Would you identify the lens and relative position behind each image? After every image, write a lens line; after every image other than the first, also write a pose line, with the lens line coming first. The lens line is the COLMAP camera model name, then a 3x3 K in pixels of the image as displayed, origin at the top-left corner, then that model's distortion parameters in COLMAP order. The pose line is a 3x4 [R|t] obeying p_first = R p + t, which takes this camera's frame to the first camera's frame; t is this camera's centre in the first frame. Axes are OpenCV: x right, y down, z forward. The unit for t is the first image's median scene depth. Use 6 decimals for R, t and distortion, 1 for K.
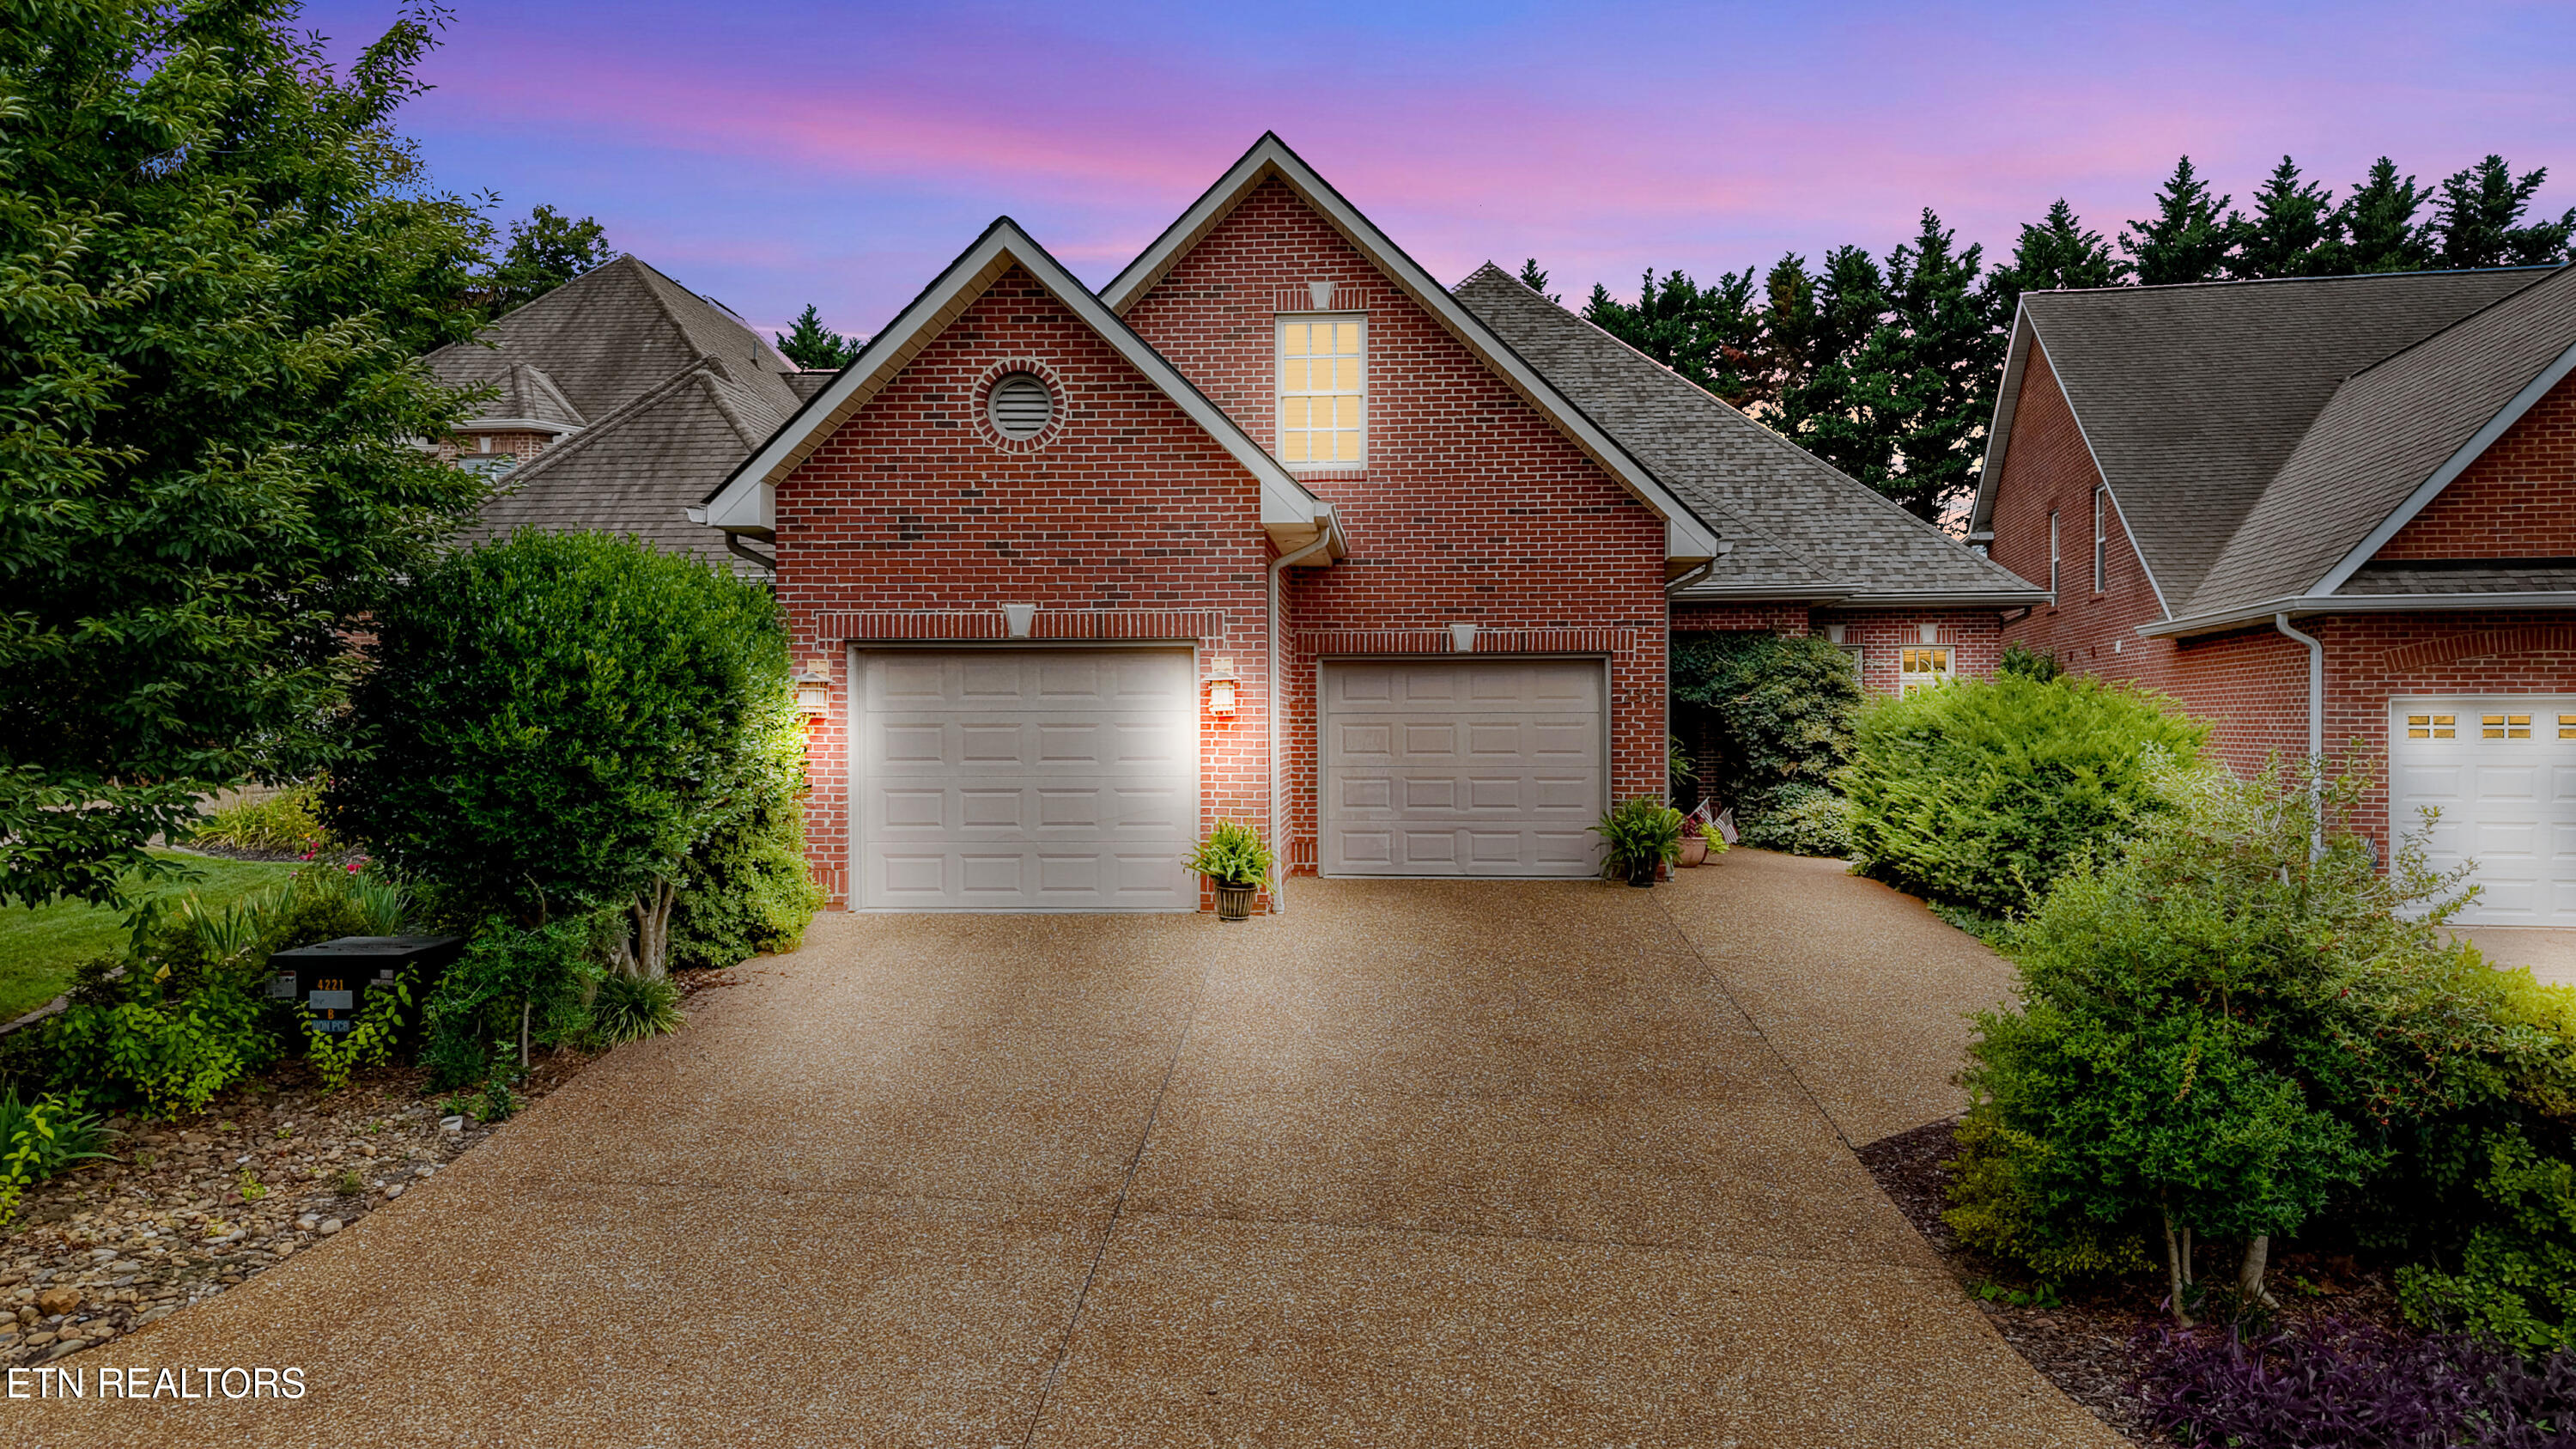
lens RADIAL K [[1810.6, 0, 1298.3], [0, 1810.6, 749.2], [0, 0, 1]] dist [0.015802, -0.015882]
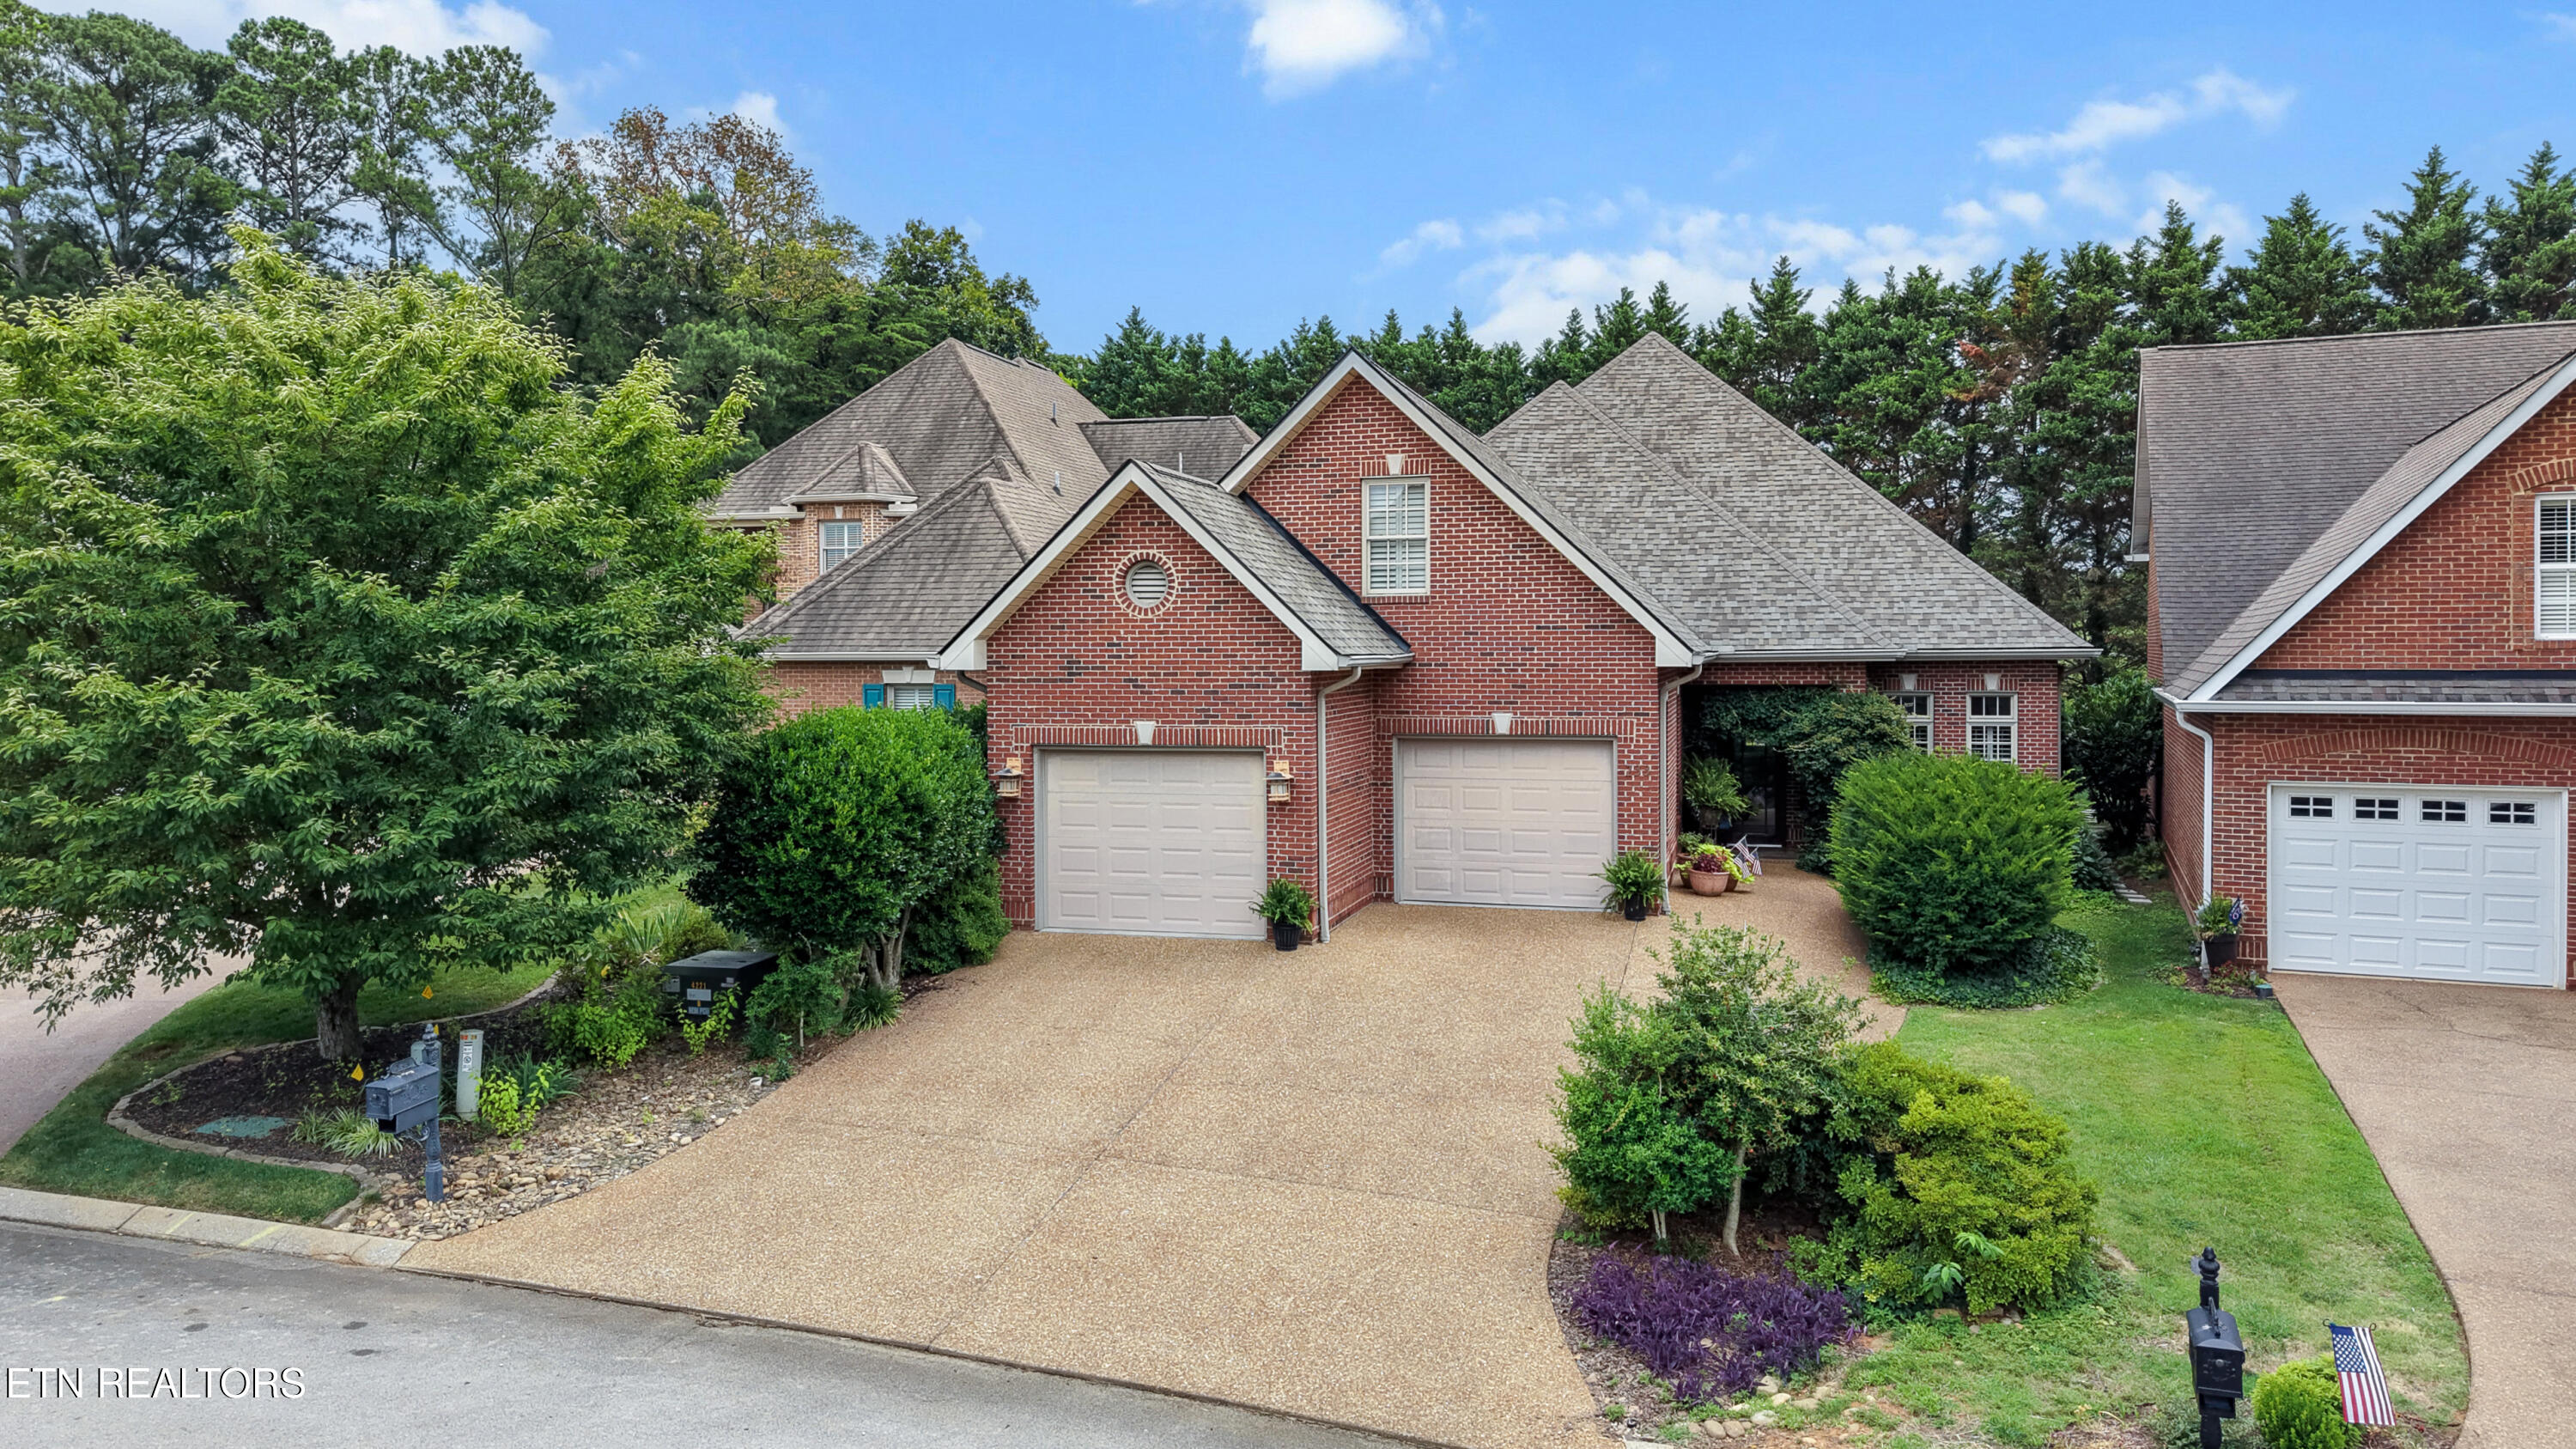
lens RADIAL K [[1810.6, 0, 1288.8], [0, 1810.6, 708.3], [0, 0, 1]] dist [0.015802, -0.015882]
pose [[0.979197, 0.007455, -0.202773, 0.240144], [-0.002751, 0.999721, 0.023470, -0.121256], [0.202892, -0.022424, 0.978944, -0.367414]]
